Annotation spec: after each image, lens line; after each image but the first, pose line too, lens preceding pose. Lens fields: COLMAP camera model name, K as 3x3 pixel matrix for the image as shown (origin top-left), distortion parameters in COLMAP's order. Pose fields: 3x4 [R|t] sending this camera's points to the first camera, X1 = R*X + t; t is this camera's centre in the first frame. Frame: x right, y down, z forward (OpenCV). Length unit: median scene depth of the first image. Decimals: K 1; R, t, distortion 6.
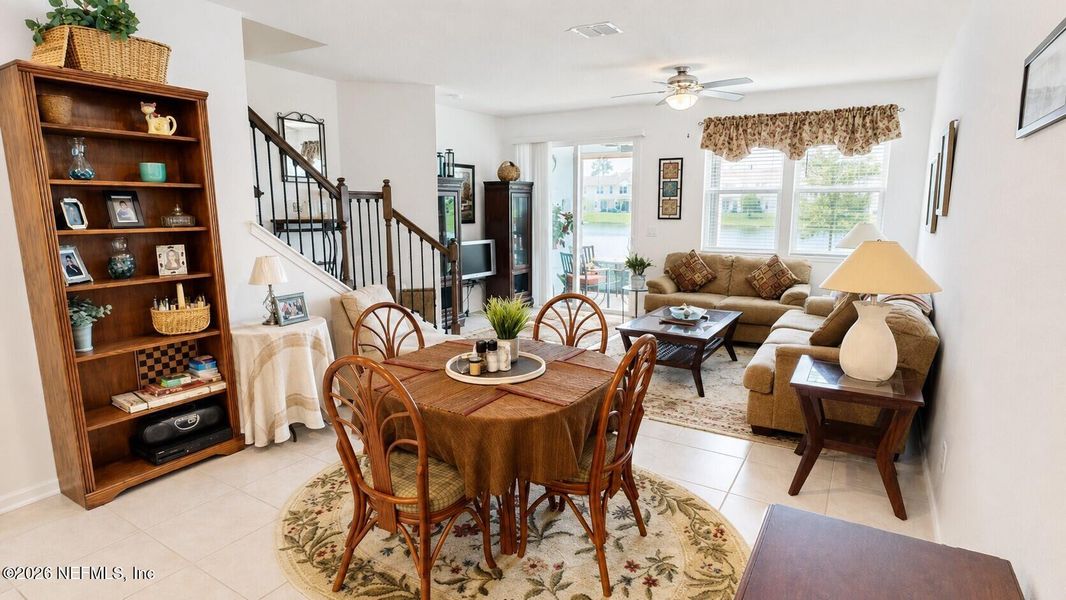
lens RADIAL K [[539.3, 0, 555.9], [0, 539.3, 294.9], [0, 0, 1]] dist [-0.000437, 0.000004]
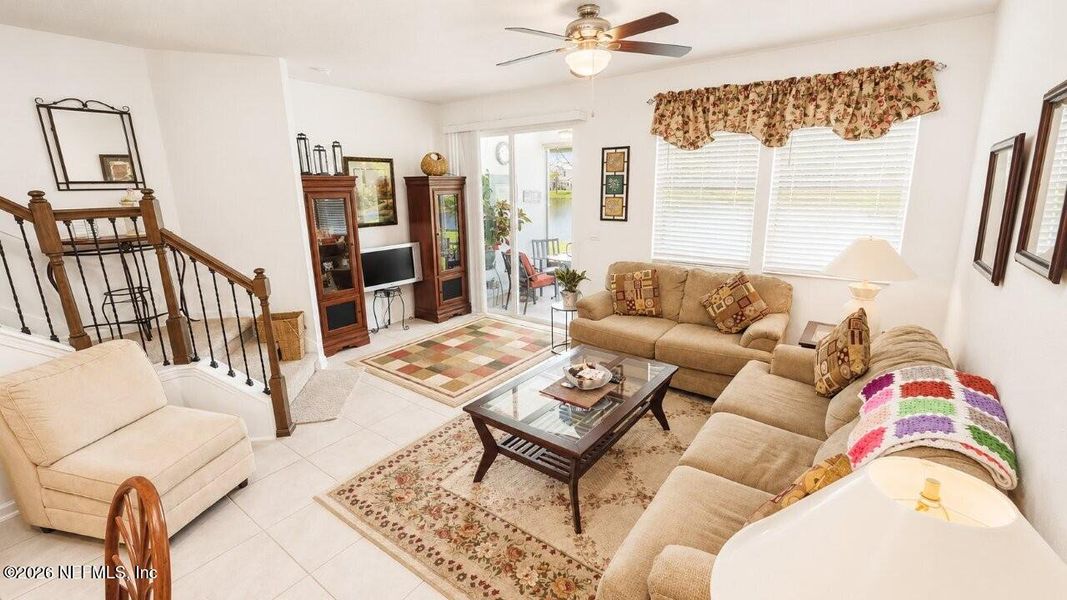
lens RADIAL K [[441.7, 0, 532.8], [0, 441.7, 287.4], [0, 0, 1]] dist [0.011144, 0.000041]
pose [[0.995361, 0.012738, -0.095358, 0.156380], [-0.006610, 0.997909, 0.064302, -0.083615], [0.095978, -0.063373, 0.993364, 0.310965]]
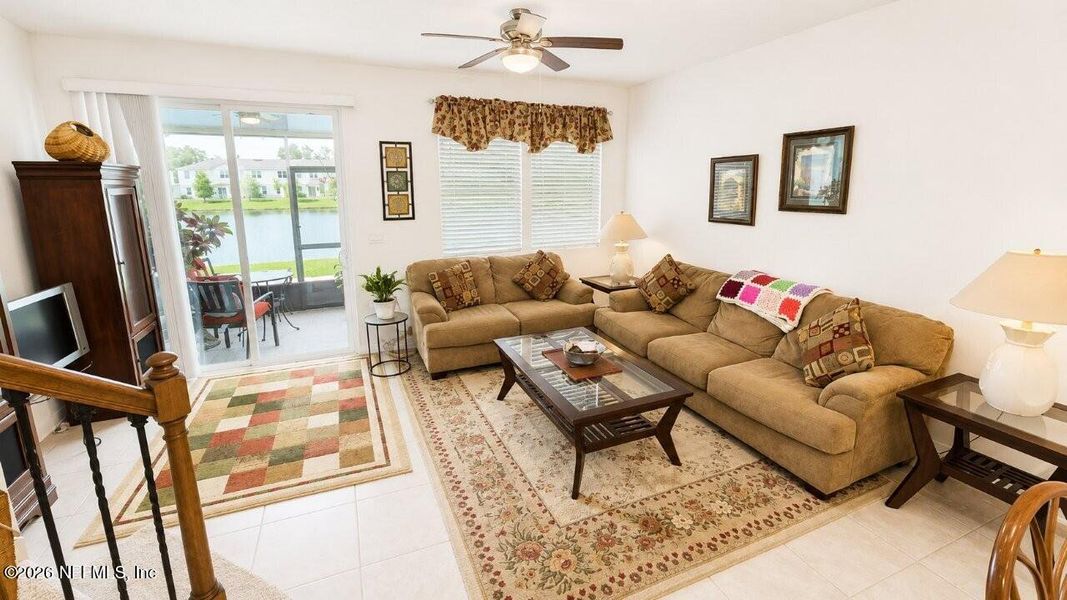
lens RADIAL K [[429.8, 0, 537.6], [0, 429.8, 260.6], [0, 0, 1]] dist [0.002185, 0.000262]
pose [[0.615253, -0.137104, 0.776315, -0.163483], [0.139999, 0.988110, 0.063555, -0.096349], [-0.775799, 0.069581, 0.627132, 0.471501]]
